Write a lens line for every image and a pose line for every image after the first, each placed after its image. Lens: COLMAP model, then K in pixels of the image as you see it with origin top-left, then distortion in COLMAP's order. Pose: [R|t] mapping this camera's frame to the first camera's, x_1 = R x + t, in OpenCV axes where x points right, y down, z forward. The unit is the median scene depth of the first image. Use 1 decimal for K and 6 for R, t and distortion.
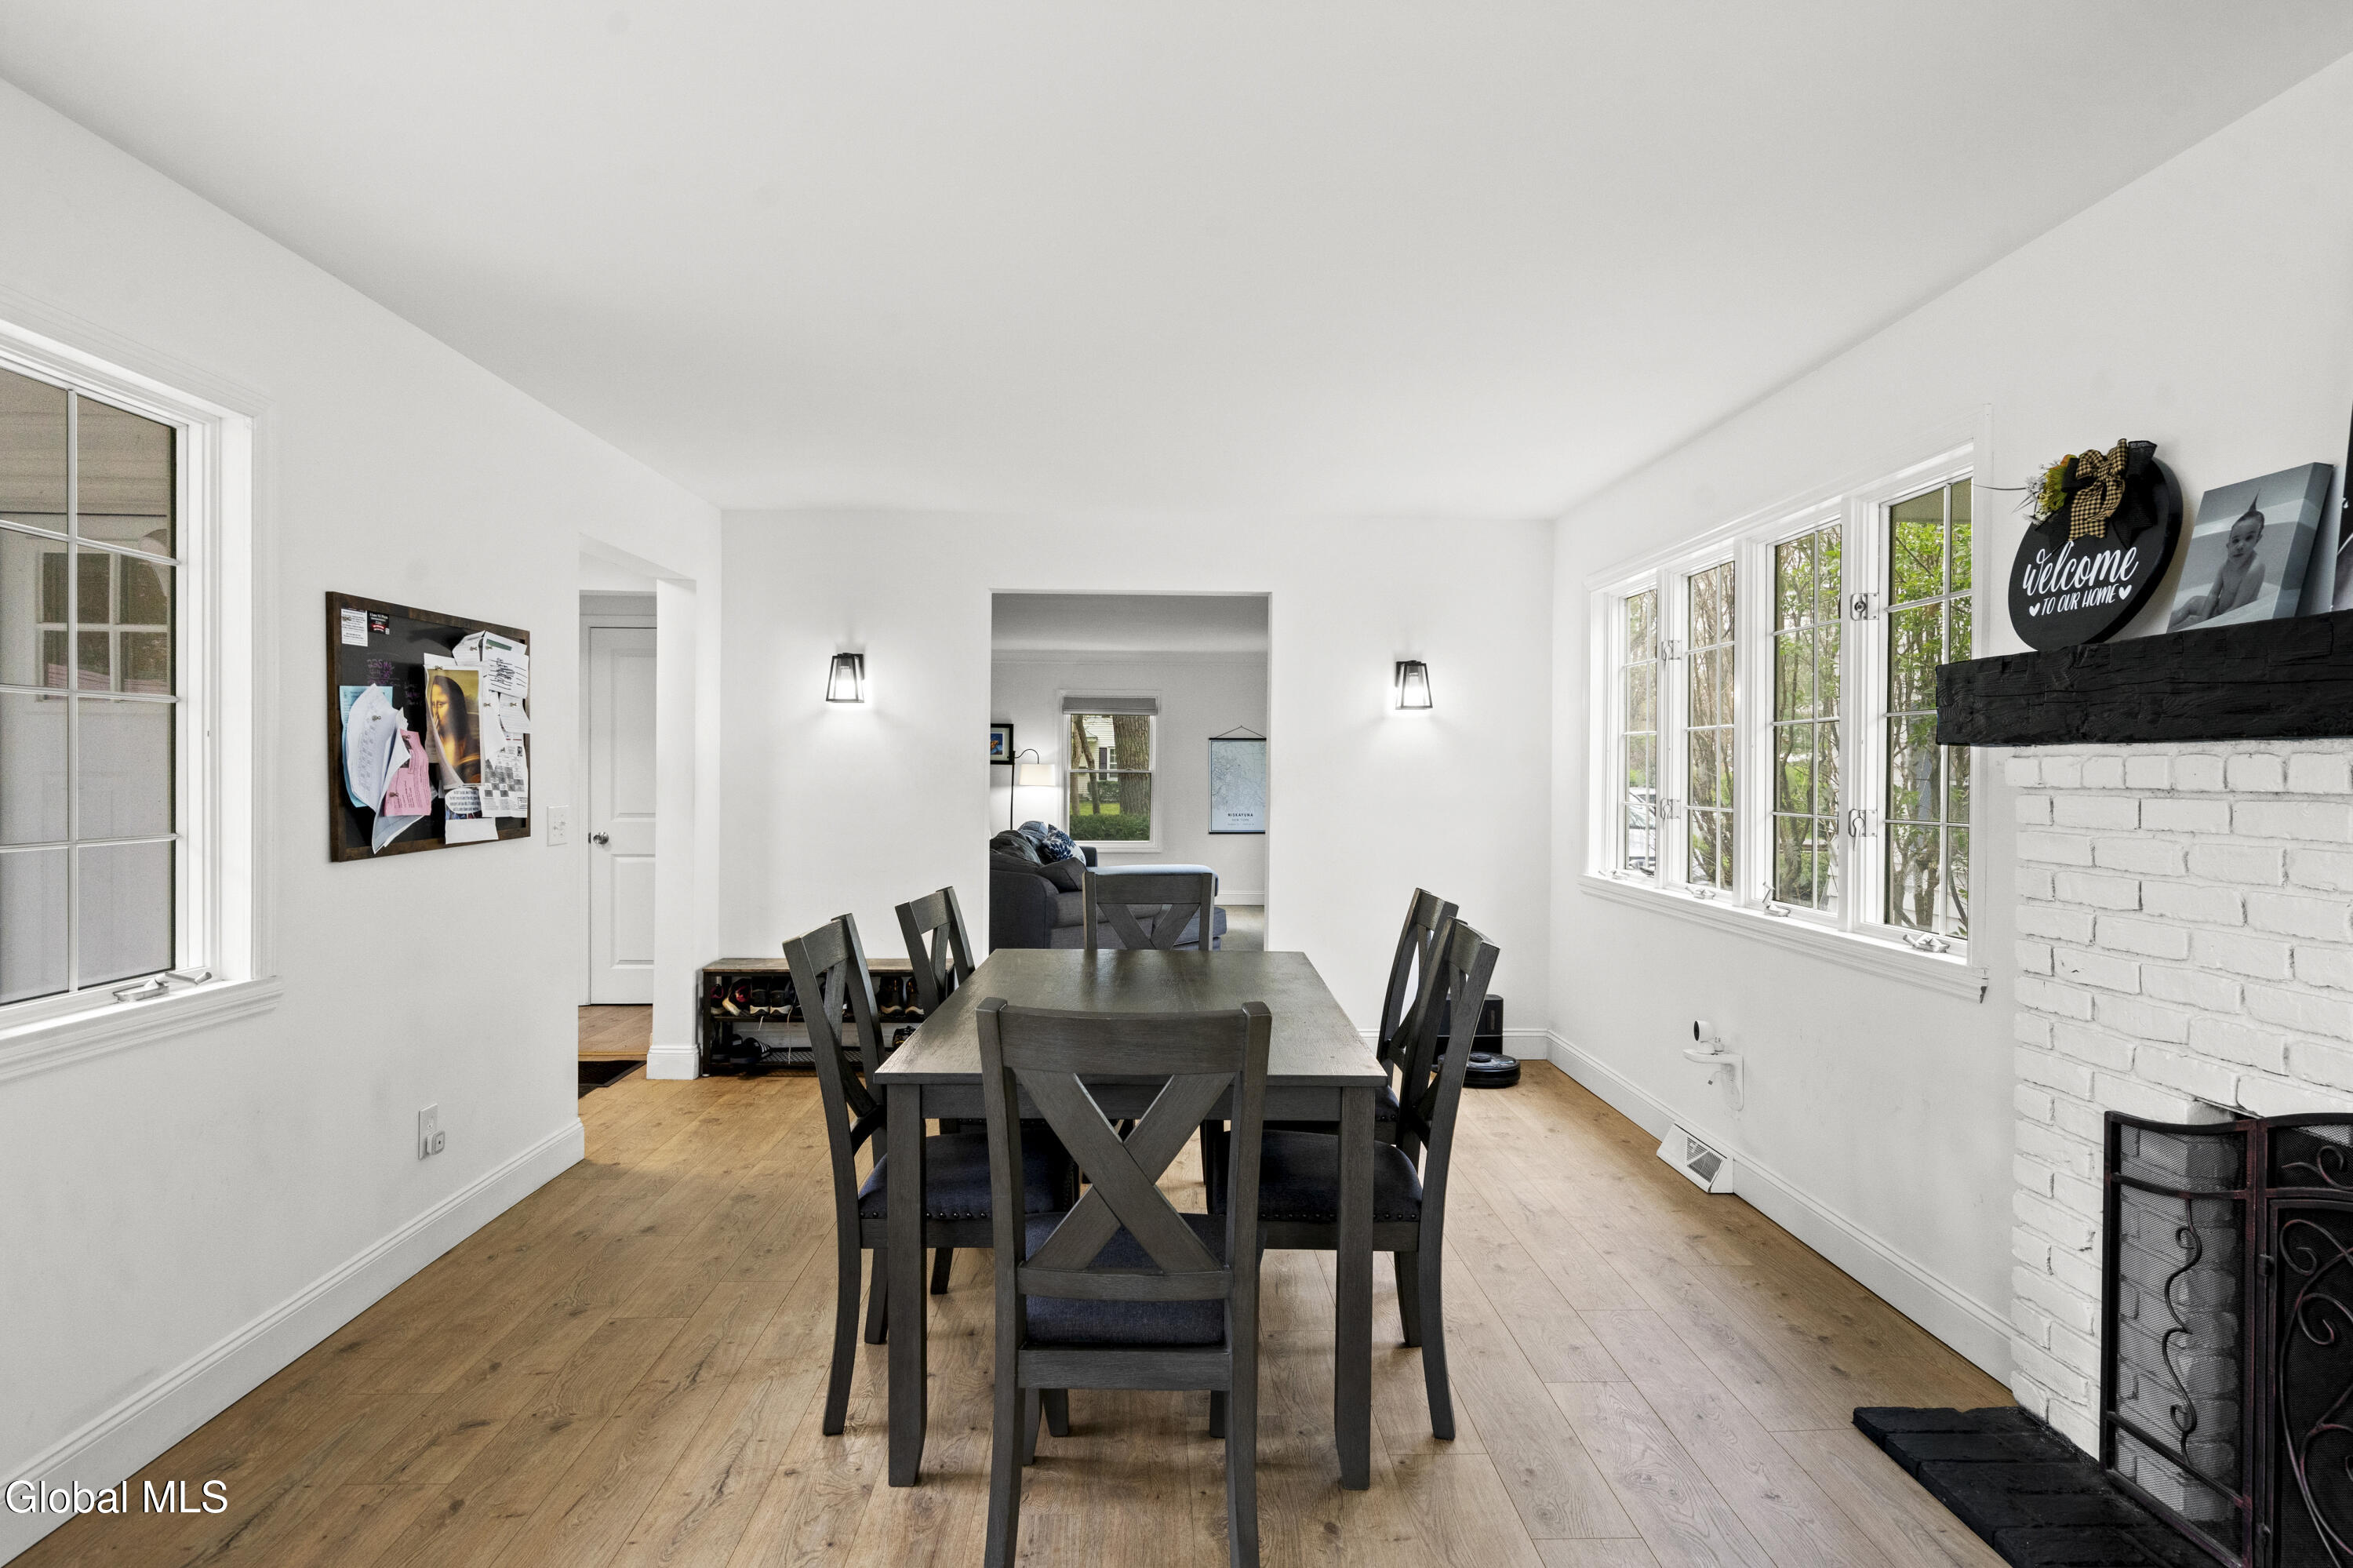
lens RADIAL K [[1280.8, 0, 1176.5], [0, 1280.8, 784.0], [0, 0, 1]] dist [0.000687, -0.000608]
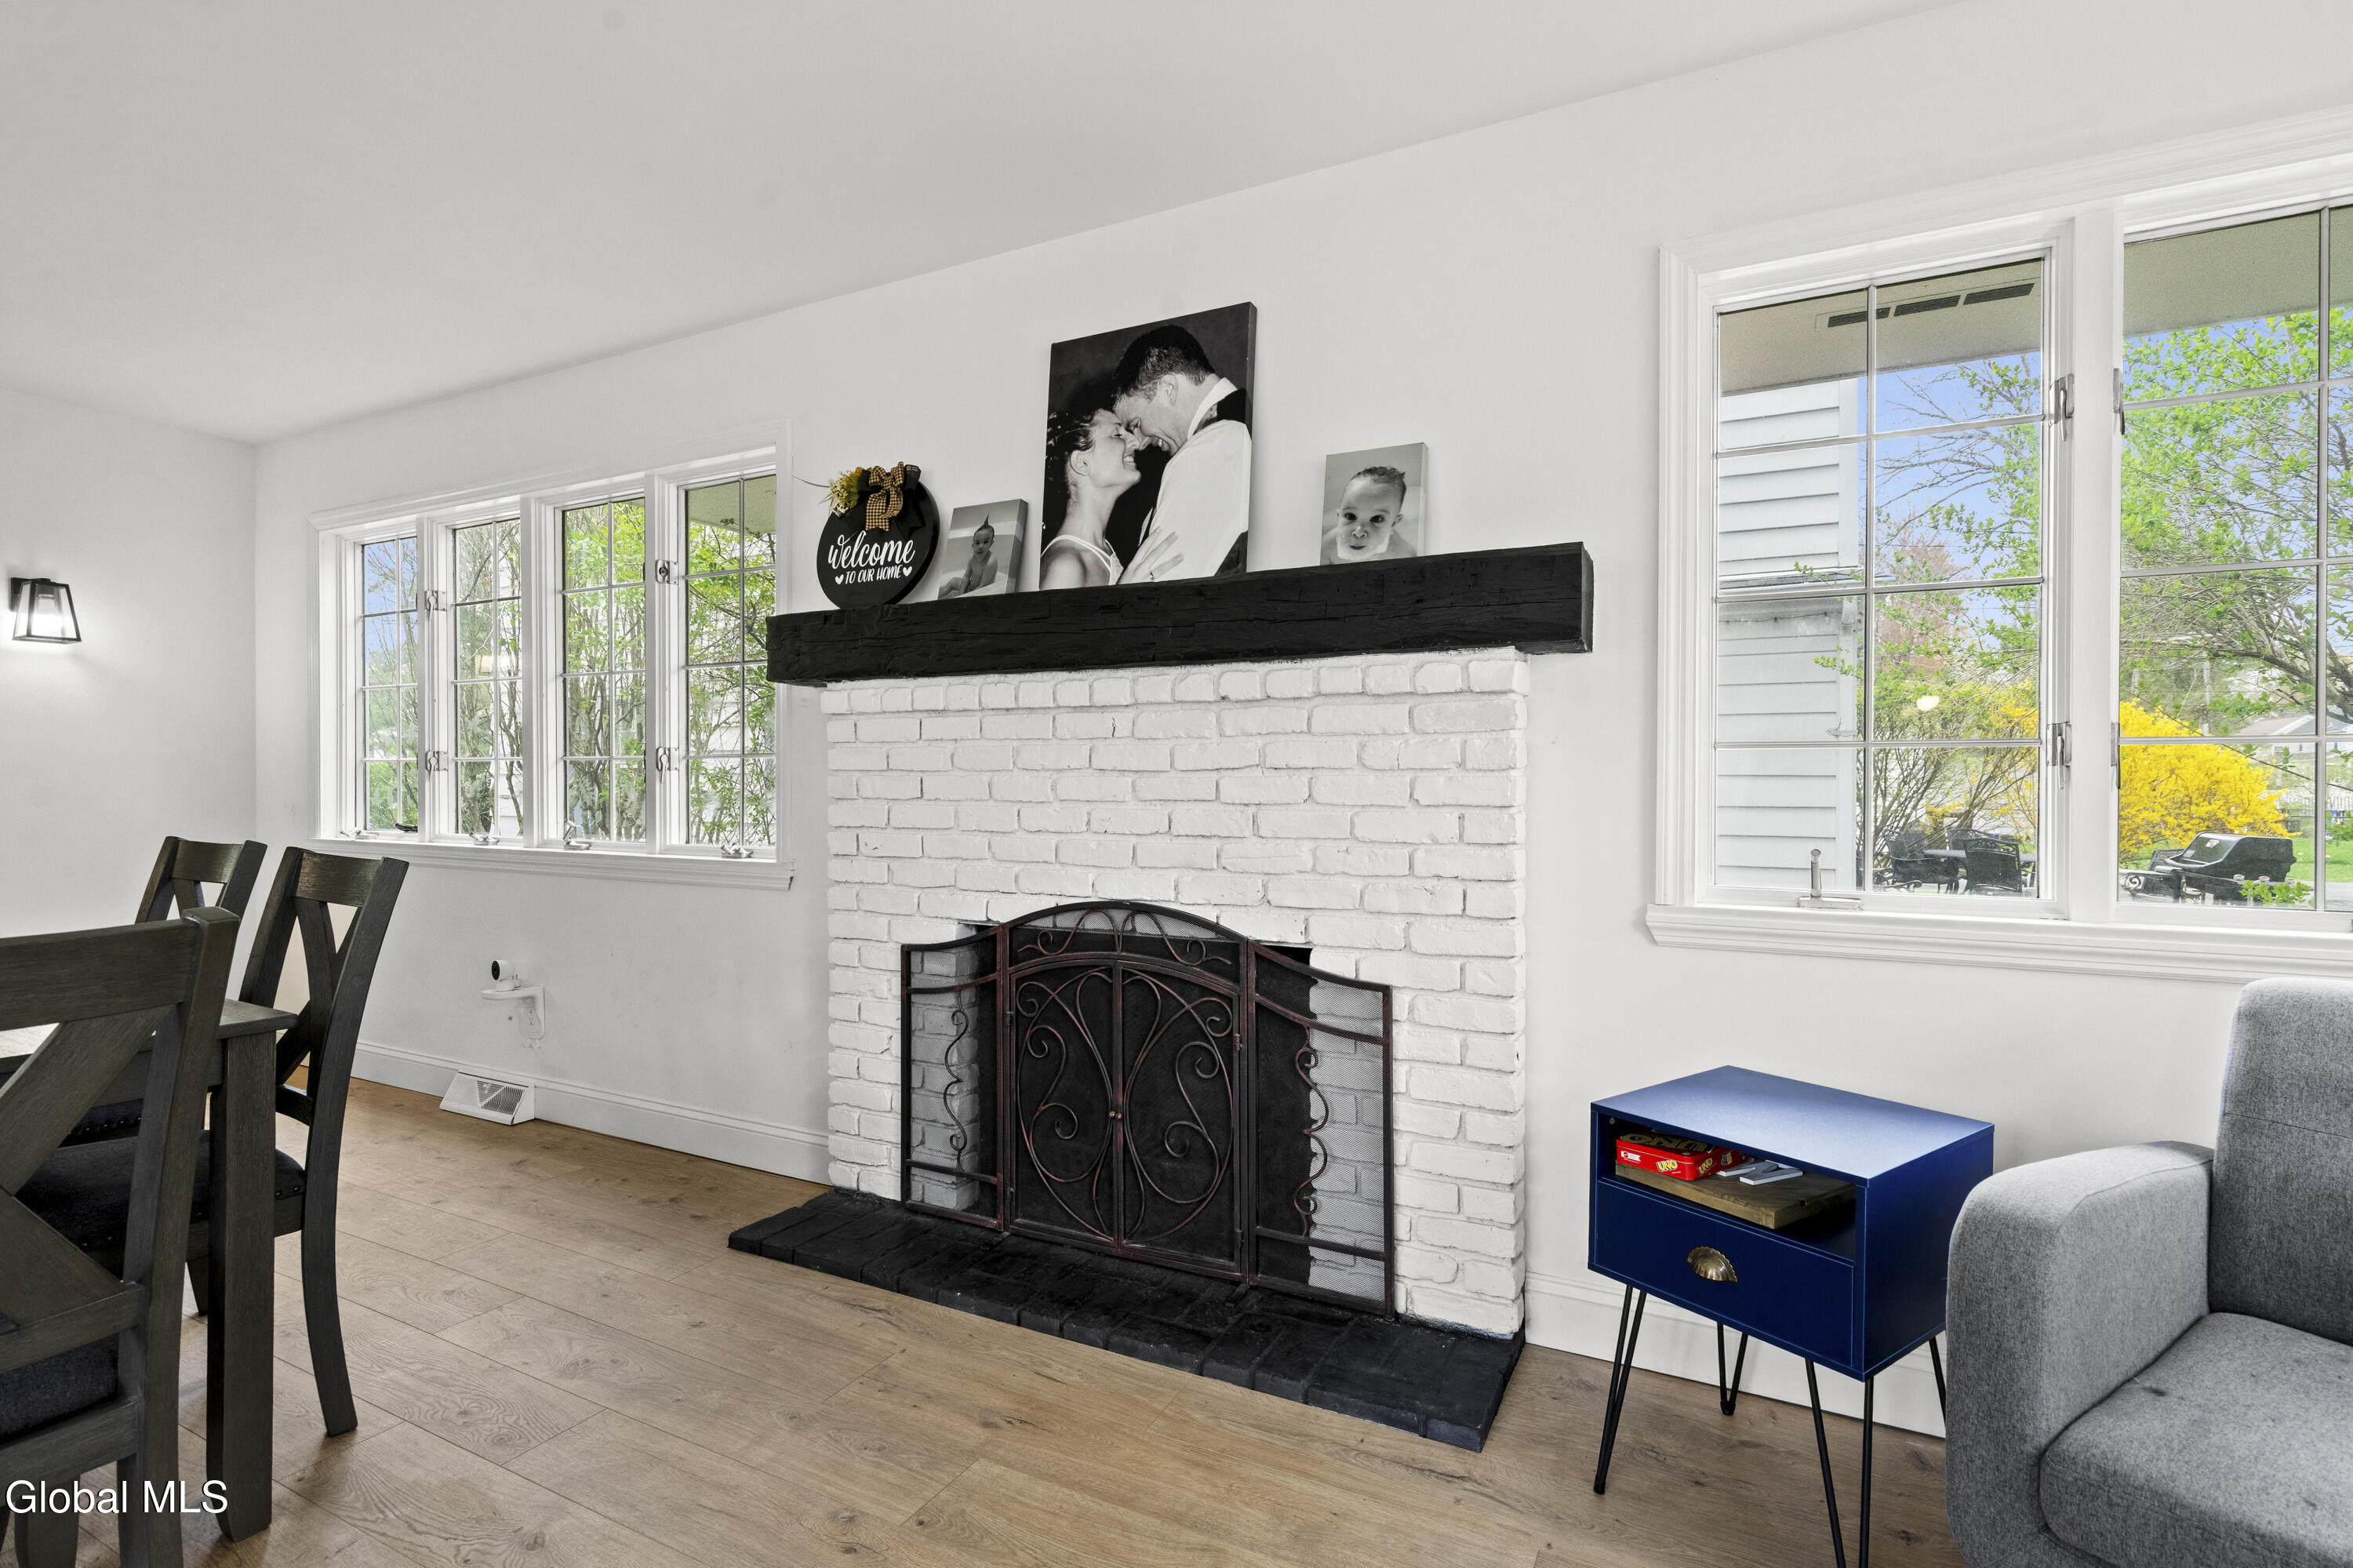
lens RADIAL K [[1151.8, 0, 1176.5], [0, 1151.8, 784.0], [0, 0, 1]] dist [-0.003008, 0.009516]
pose [[0.496912, -0.011589, 0.867724, -0.195719], [0.012848, 0.999899, 0.005996, 0.074388], [-0.867706, 0.008169, 0.497011, 0.115635]]
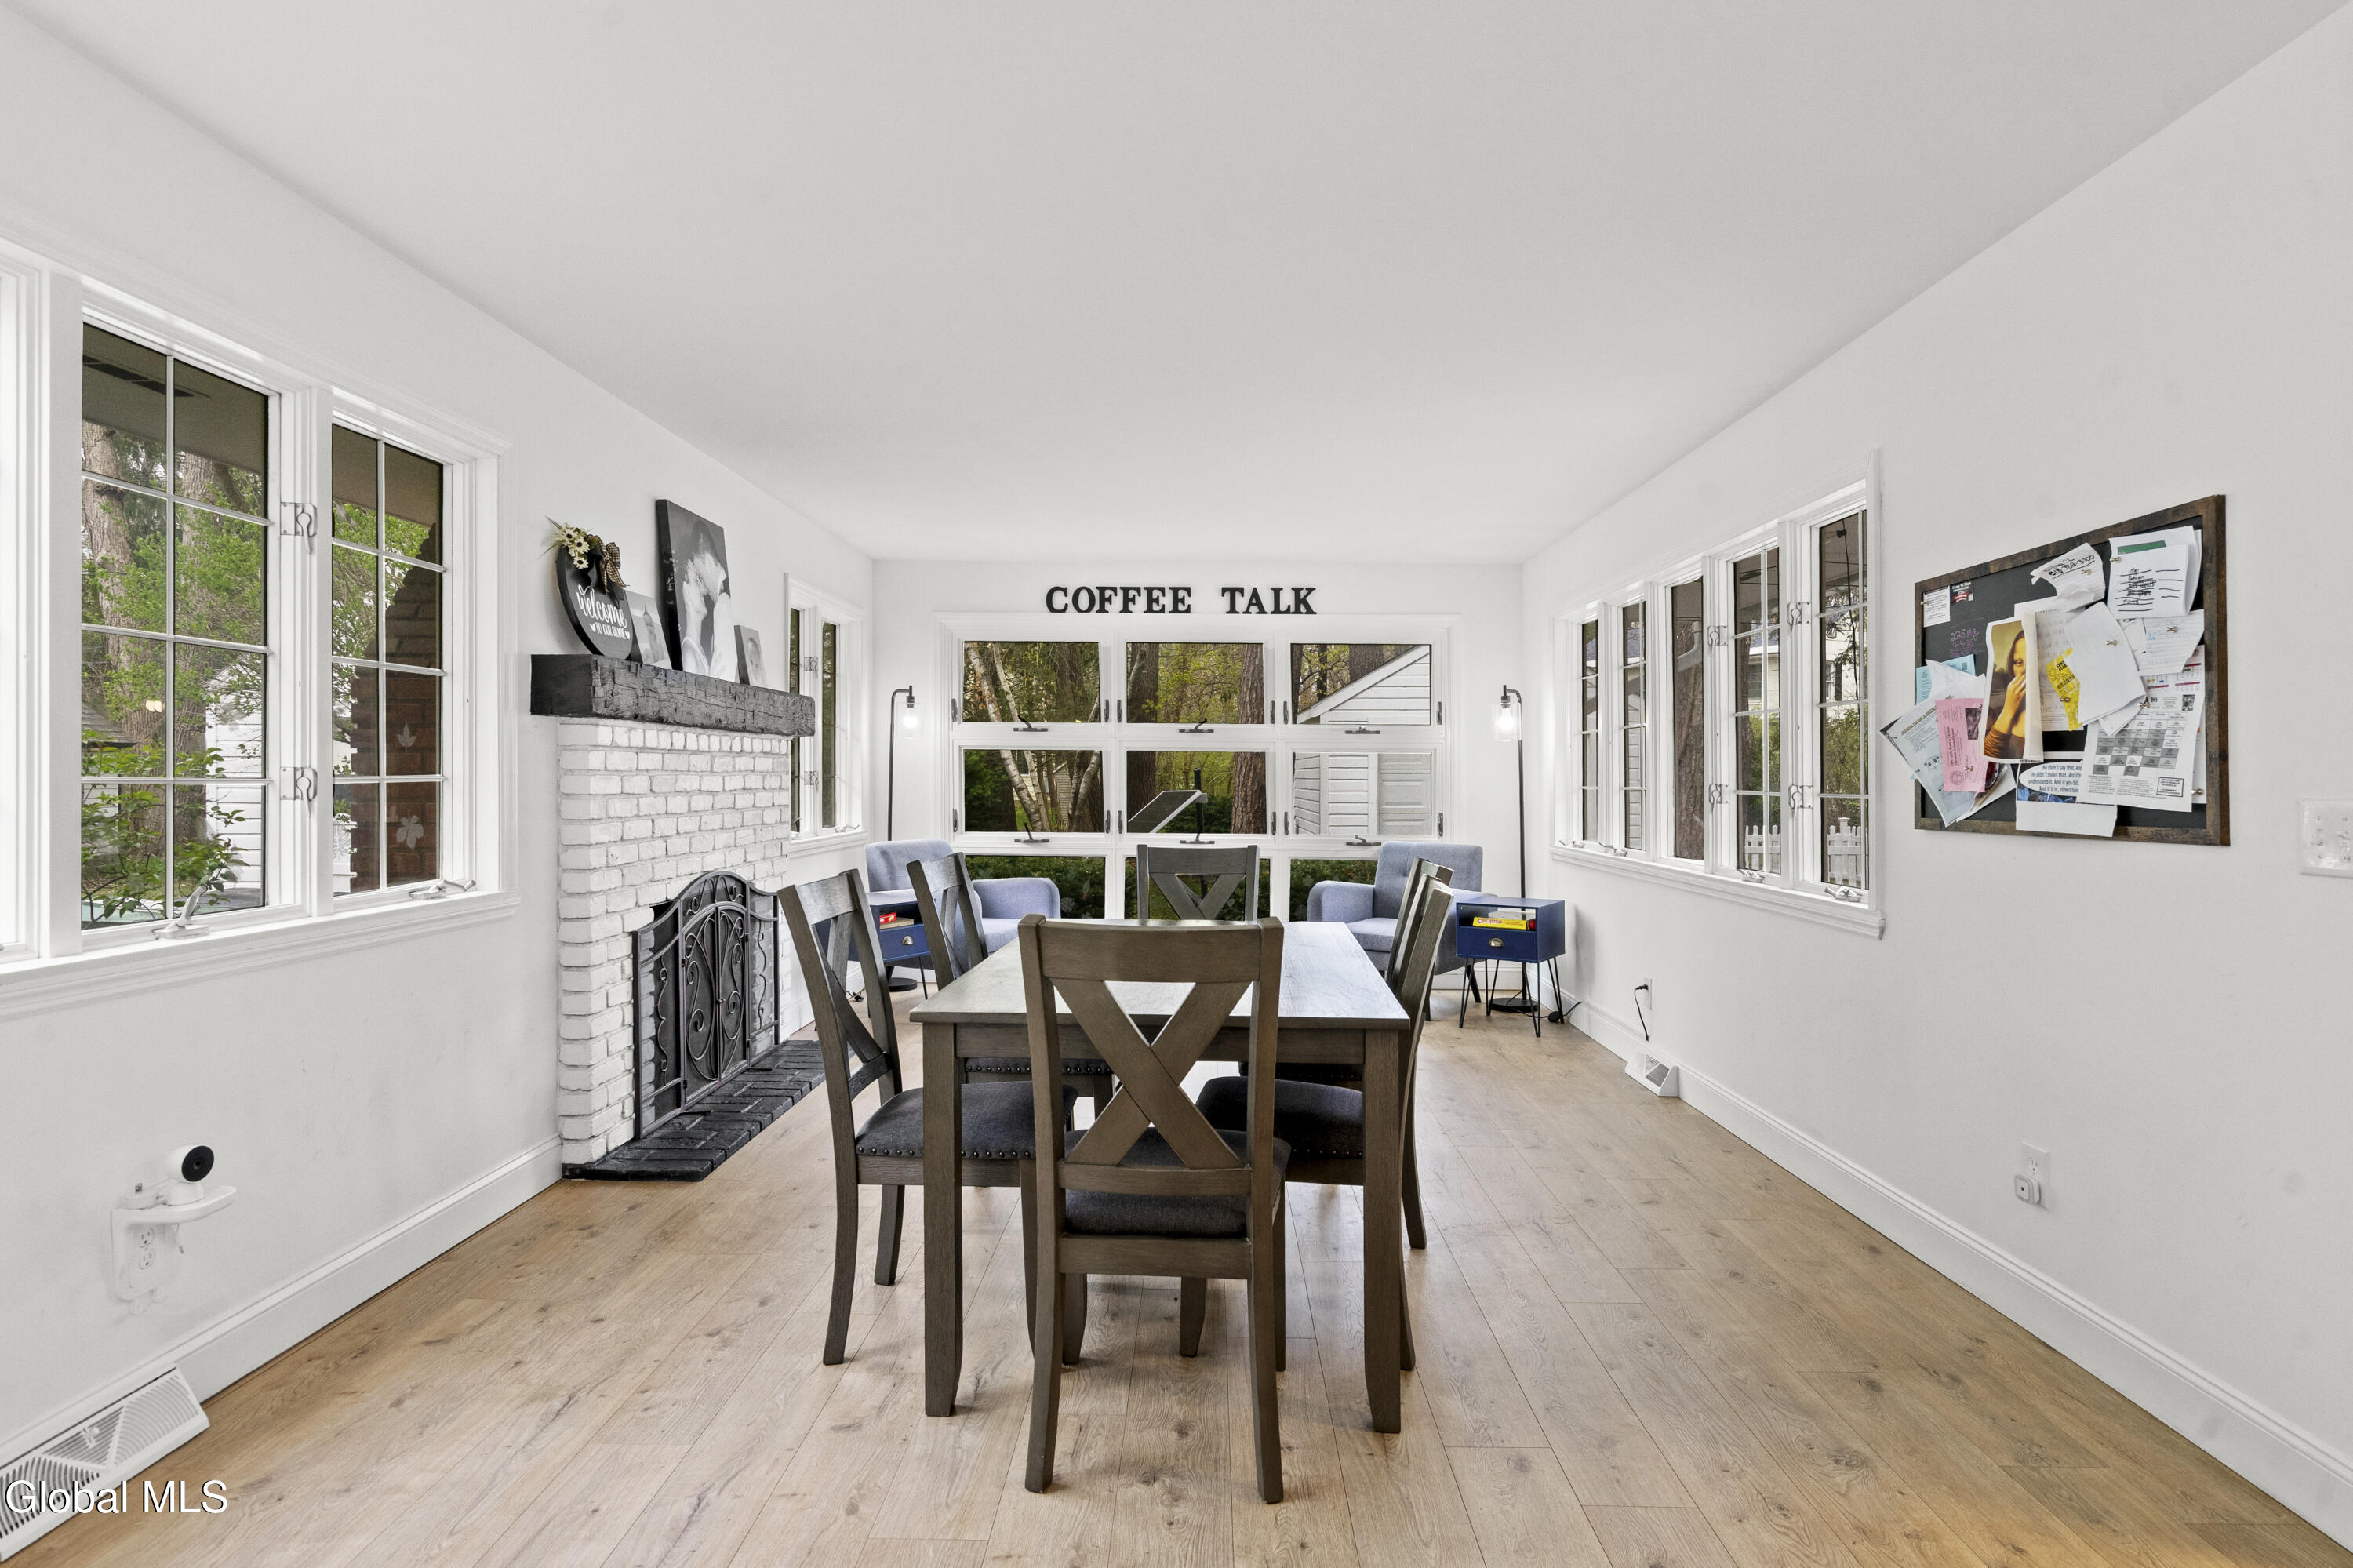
lens RADIAL K [[1256.9, 0, 1176.5], [0, 1256.9, 784.0], [0, 0, 1]] dist [0.000426, 0.000241]
pose [[-0.998494, -0.012583, 0.053405, -0.092624], [-0.011515, 0.999728, 0.020266, 0.010876], [-0.053645, 0.019621, -0.998367, 2.520420]]
